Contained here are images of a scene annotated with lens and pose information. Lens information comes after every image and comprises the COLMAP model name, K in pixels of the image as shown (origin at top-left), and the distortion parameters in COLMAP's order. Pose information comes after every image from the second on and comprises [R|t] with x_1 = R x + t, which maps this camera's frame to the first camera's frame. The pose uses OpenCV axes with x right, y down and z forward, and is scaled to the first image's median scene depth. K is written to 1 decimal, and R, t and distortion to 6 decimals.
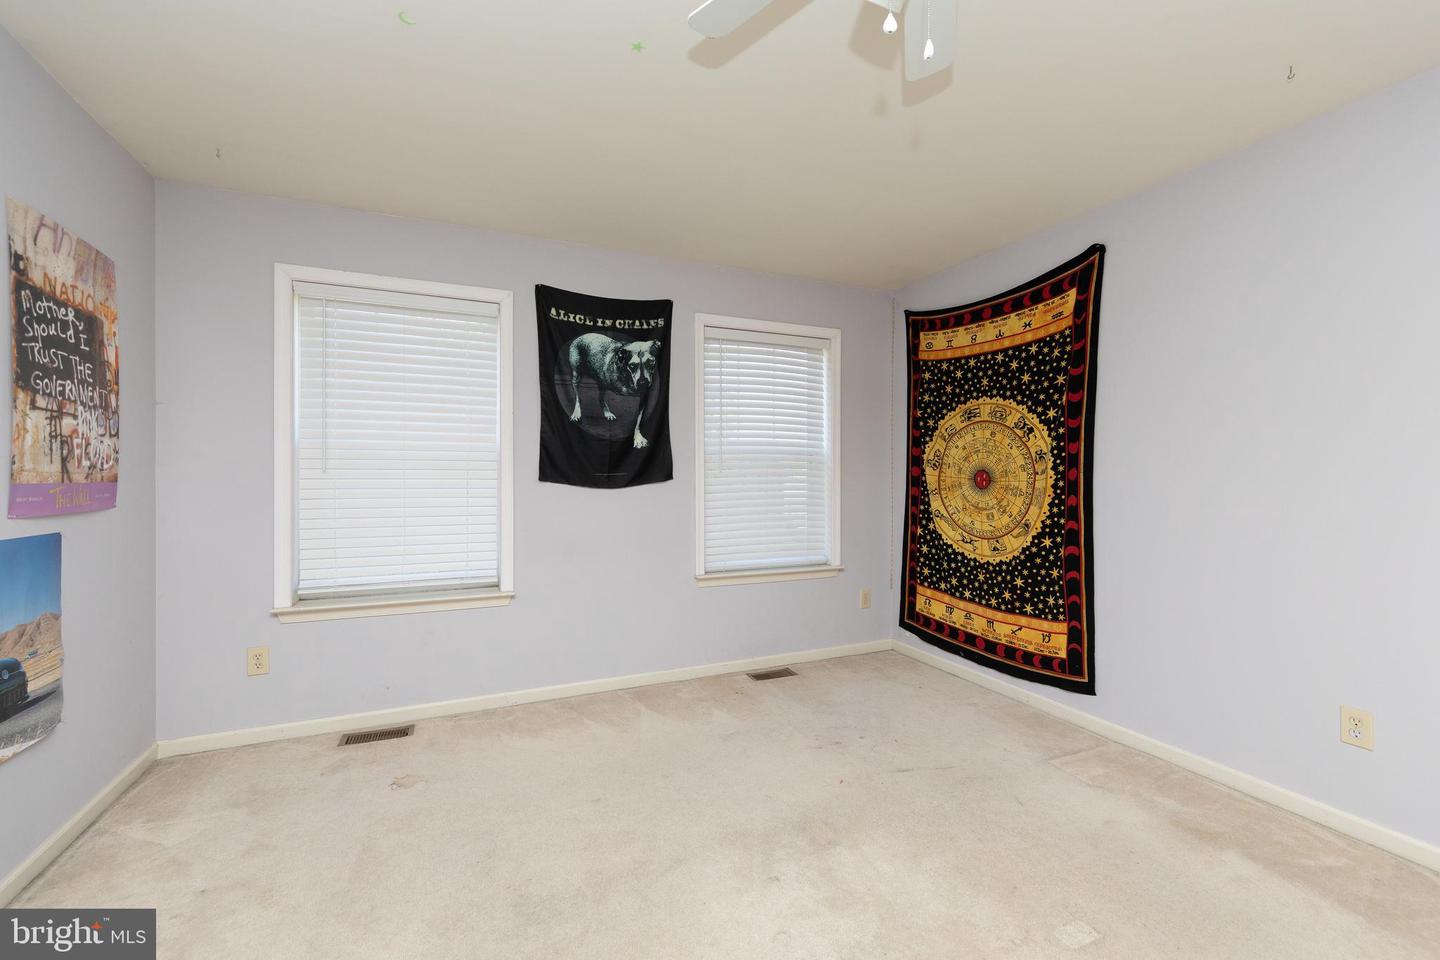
lens RADIAL K [[617.2, 0, 725.8], [0, 617.2, 479.8], [0, 0, 1]] dist [0.015078, -0.000545]
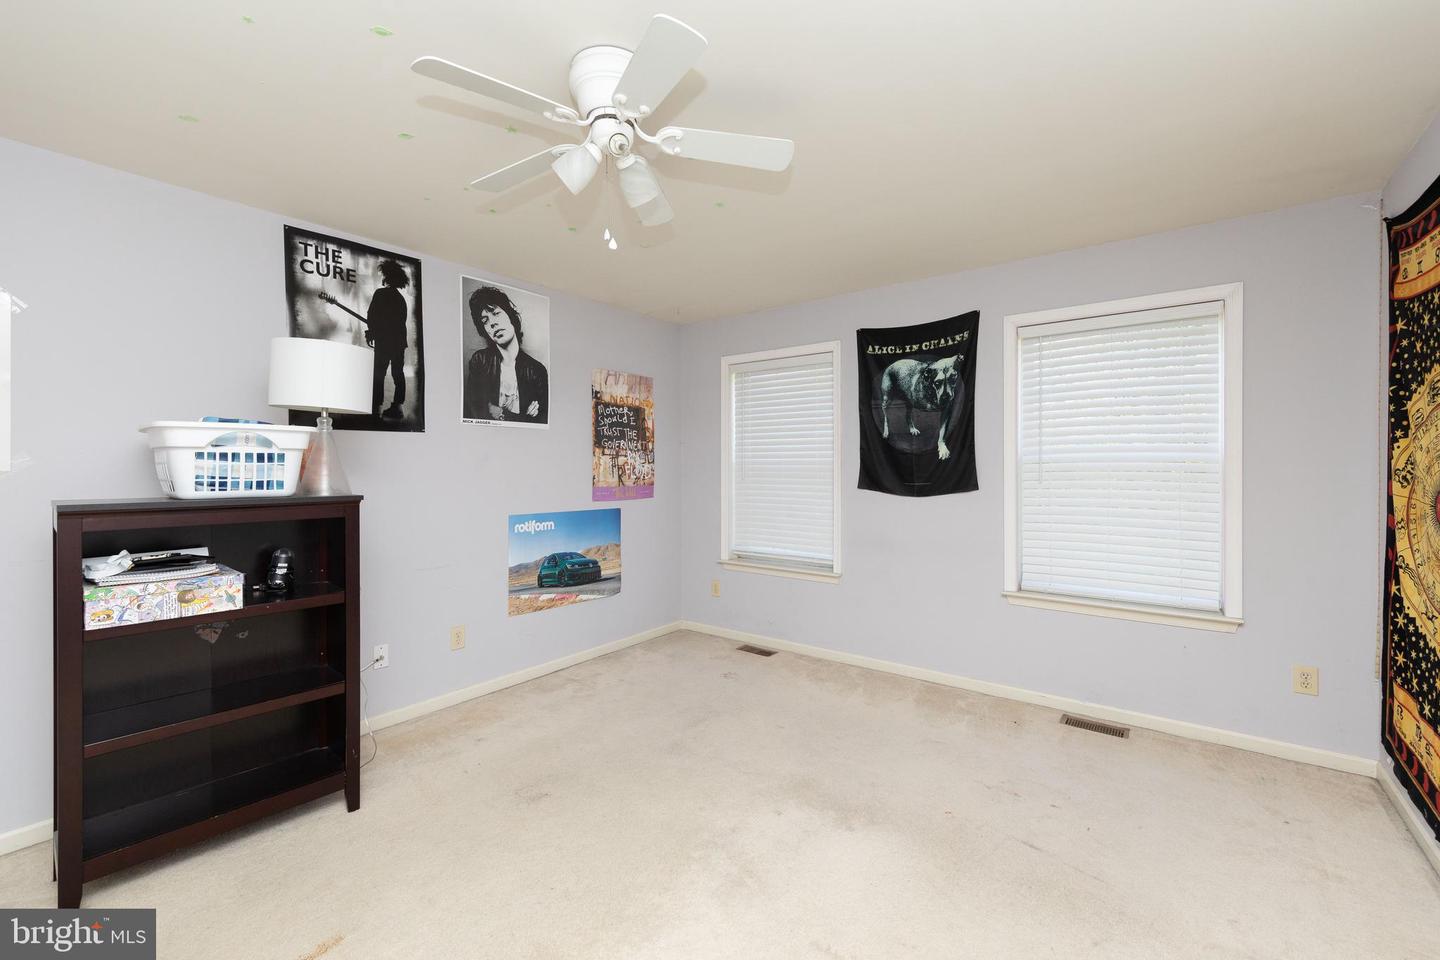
lens RADIAL K [[617.2, 0, 726.0], [0, 617.2, 473.4], [0, 0, 1]] dist [0.015078, -0.000545]
pose [[0.466987, 0.008804, -0.884220, 0.657670], [-0.003491, 0.999961, 0.008112, -0.036648], [0.884257, -0.000701, 0.466999, 0.185931]]
